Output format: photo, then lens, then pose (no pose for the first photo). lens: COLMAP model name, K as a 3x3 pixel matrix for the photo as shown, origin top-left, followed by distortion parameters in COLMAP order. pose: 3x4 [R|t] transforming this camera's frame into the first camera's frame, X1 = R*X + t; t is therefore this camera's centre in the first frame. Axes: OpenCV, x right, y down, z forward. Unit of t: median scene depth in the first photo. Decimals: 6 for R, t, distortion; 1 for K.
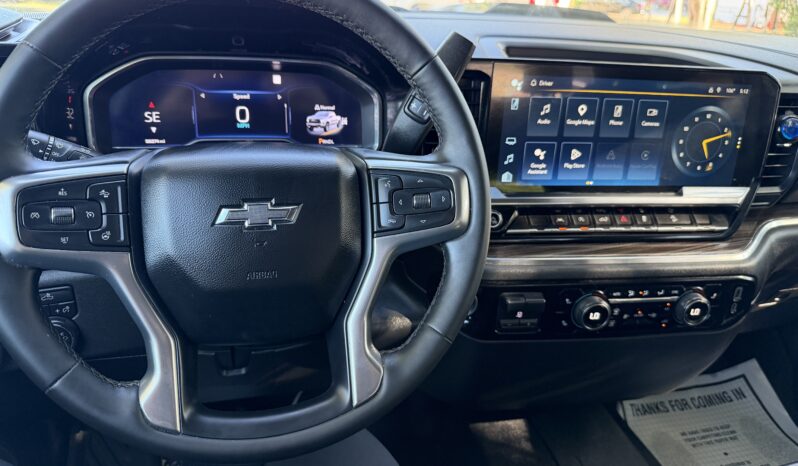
lens RADIAL K [[565.2, 0, 396.9], [0, 565.2, 236.2], [0, 0, 1]] dist [0.032990, -0.078341]
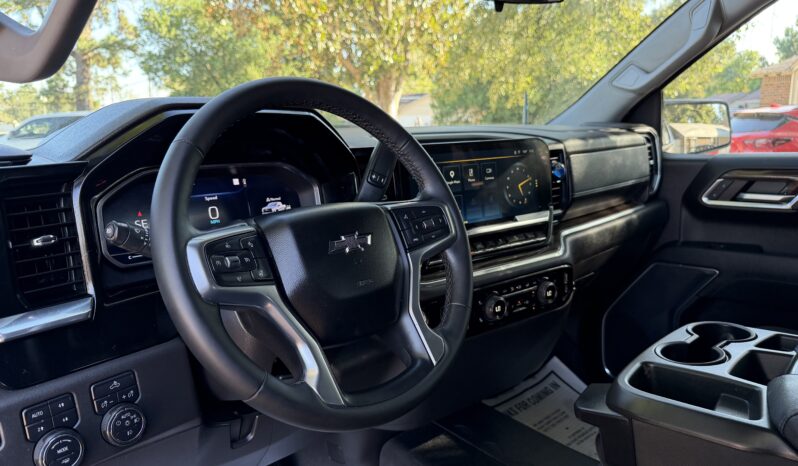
lens RADIAL K [[565.2, 0, 401.3], [0, 565.2, 231.8], [0, 0, 1]] dist [0.032990, -0.078341]
pose [[0.876352, -0.167814, 0.451493, -0.462956], [0.266313, 0.949855, -0.163868, 0.122560], [-0.401353, 0.263844, 0.877098, -0.191926]]
